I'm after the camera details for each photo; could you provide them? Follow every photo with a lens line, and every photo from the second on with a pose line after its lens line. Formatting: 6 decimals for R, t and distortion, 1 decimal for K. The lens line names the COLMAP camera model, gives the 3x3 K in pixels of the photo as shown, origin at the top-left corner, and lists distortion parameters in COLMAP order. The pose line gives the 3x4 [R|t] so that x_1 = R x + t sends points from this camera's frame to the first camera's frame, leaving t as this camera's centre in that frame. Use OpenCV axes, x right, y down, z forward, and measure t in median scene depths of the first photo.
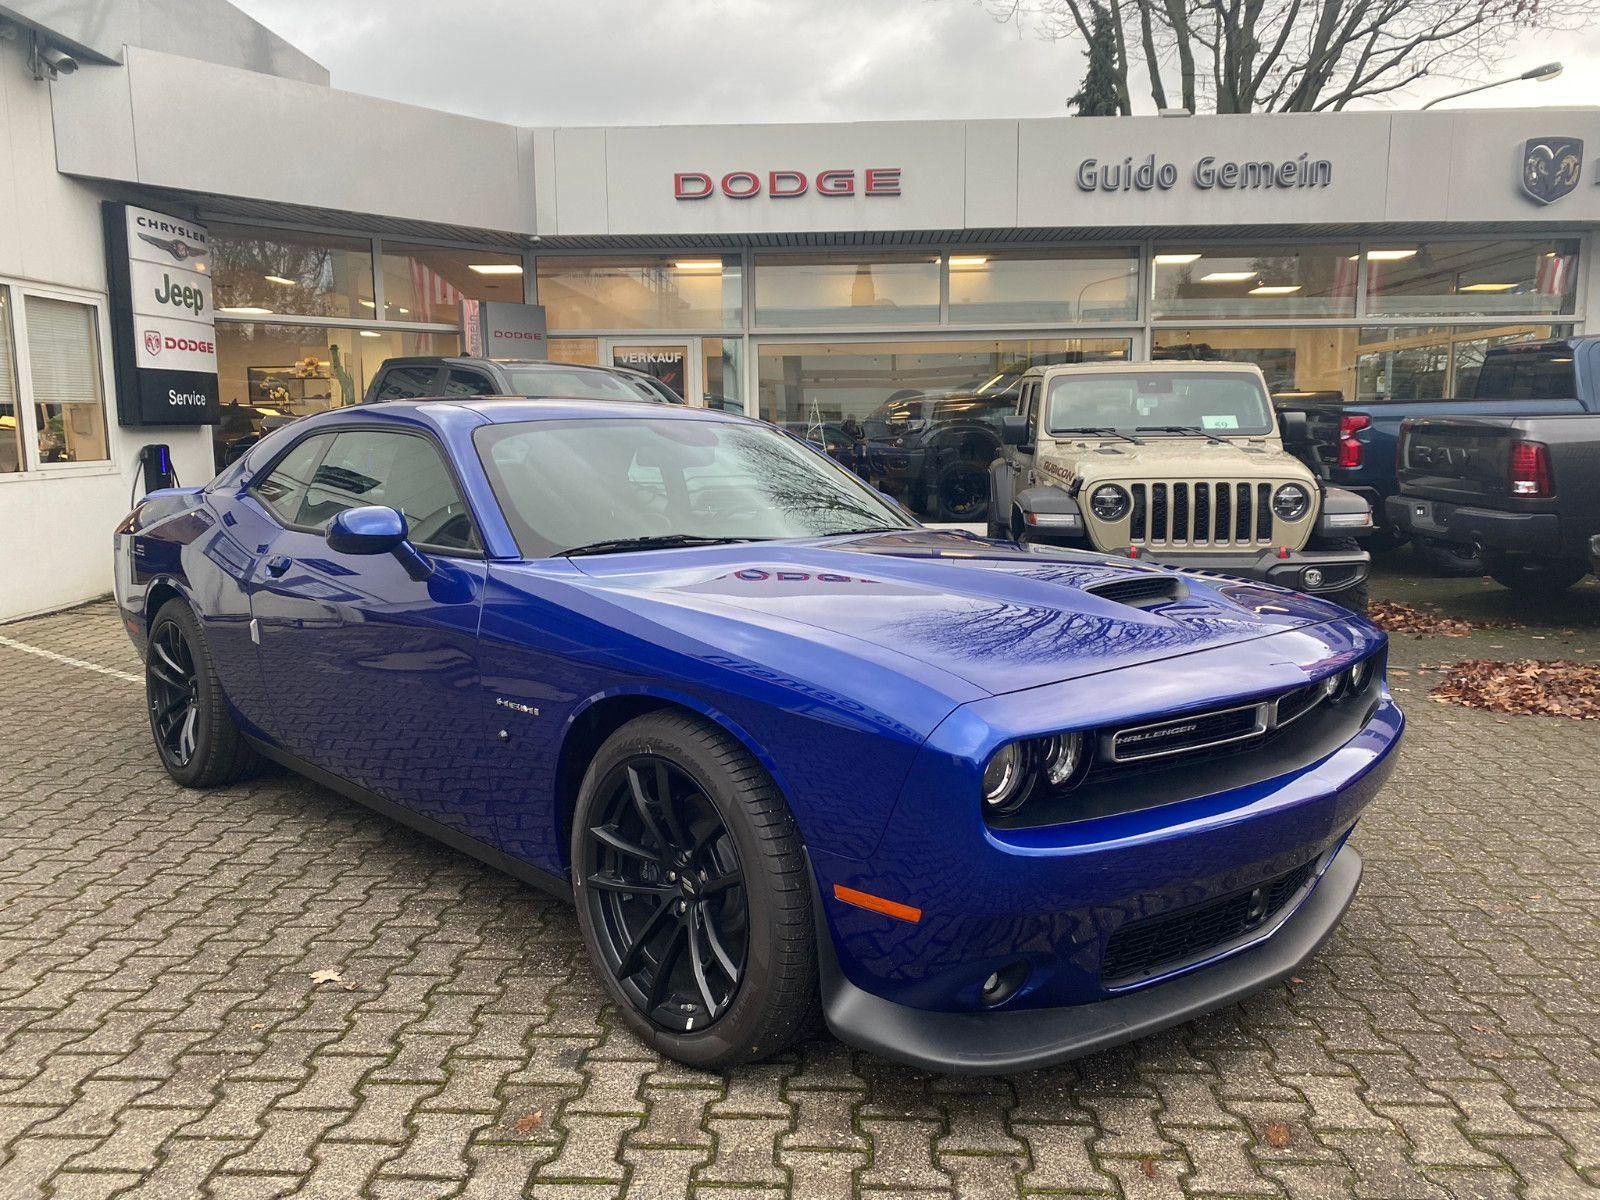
lens RADIAL K [[1222.9, 0, 796.7], [0, 1222.9, 595.4], [0, 0, 1]] dist [0.011478, -0.004204]
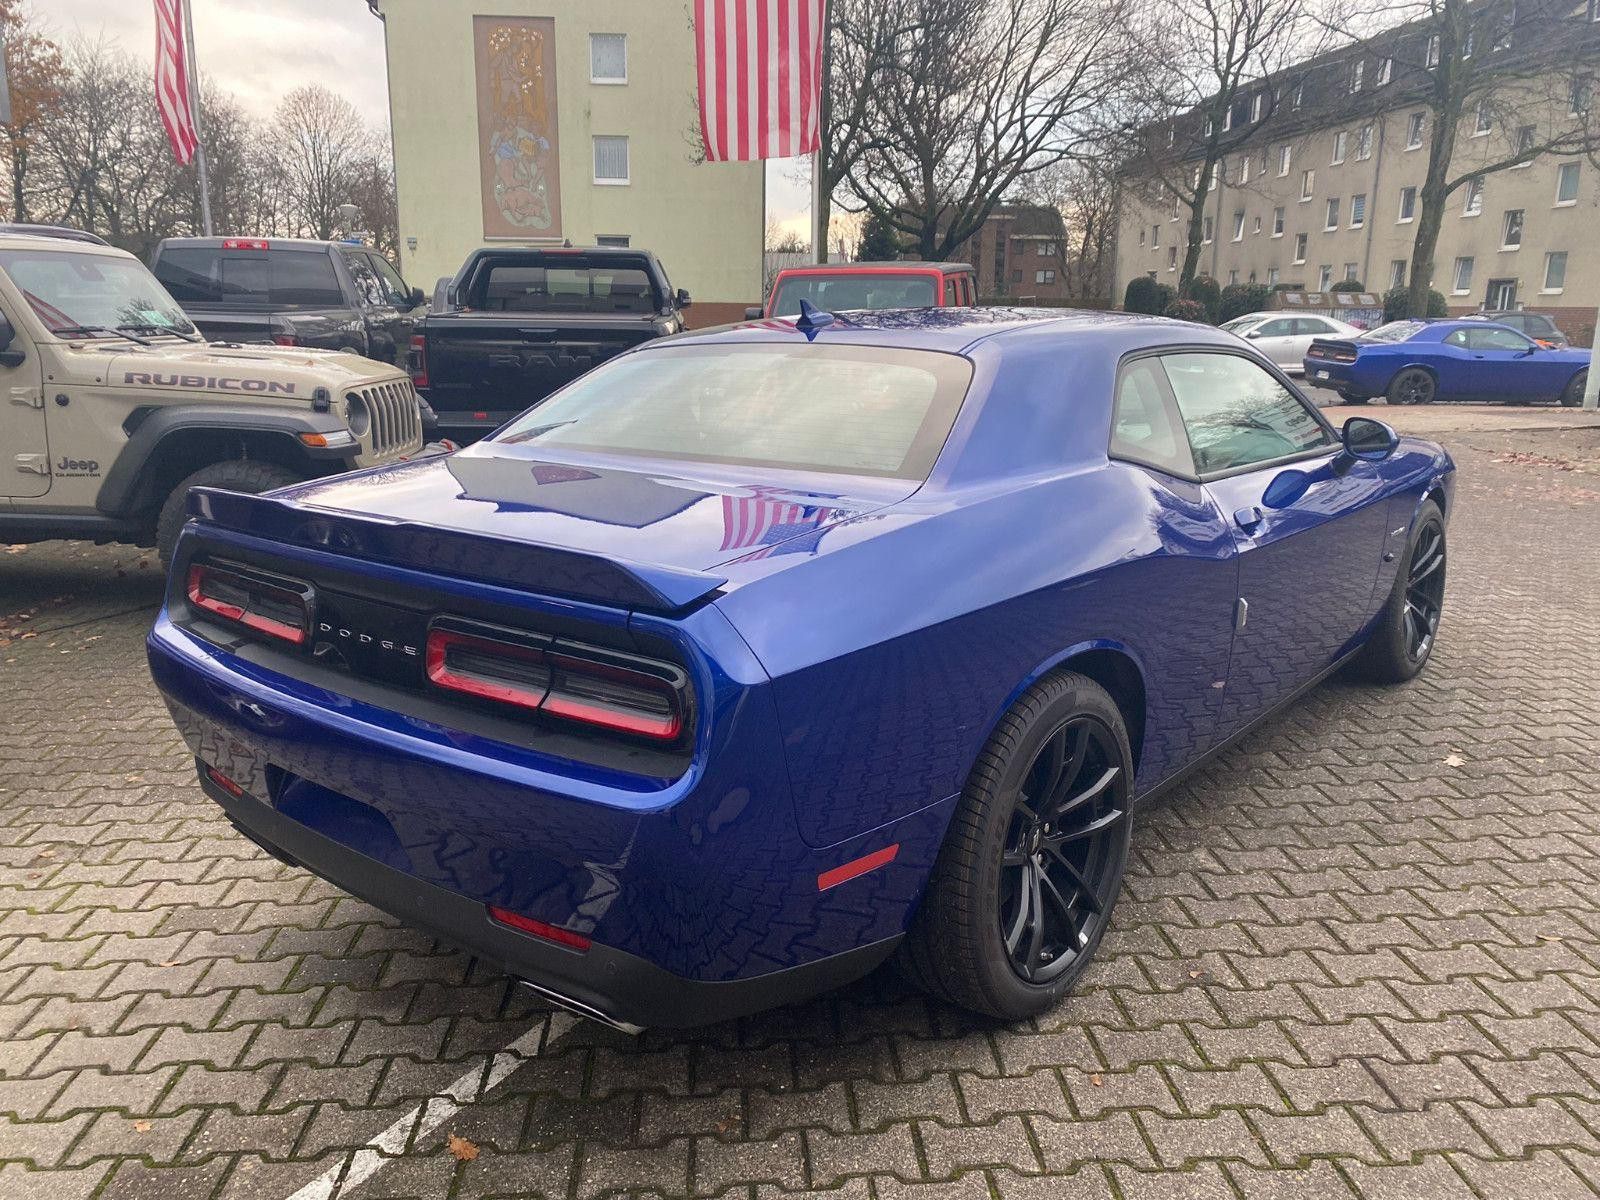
lens RADIAL K [[1222.9, 0, 792.5], [0, 1222.9, 596.7], [0, 0, 1]] dist [0.011478, -0.004204]
pose [[-0.111080, -0.221792, 0.968746, -0.688526], [0.126858, 0.963640, 0.235169, -0.119204], [-0.985682, 0.149016, -0.078905, 0.788923]]
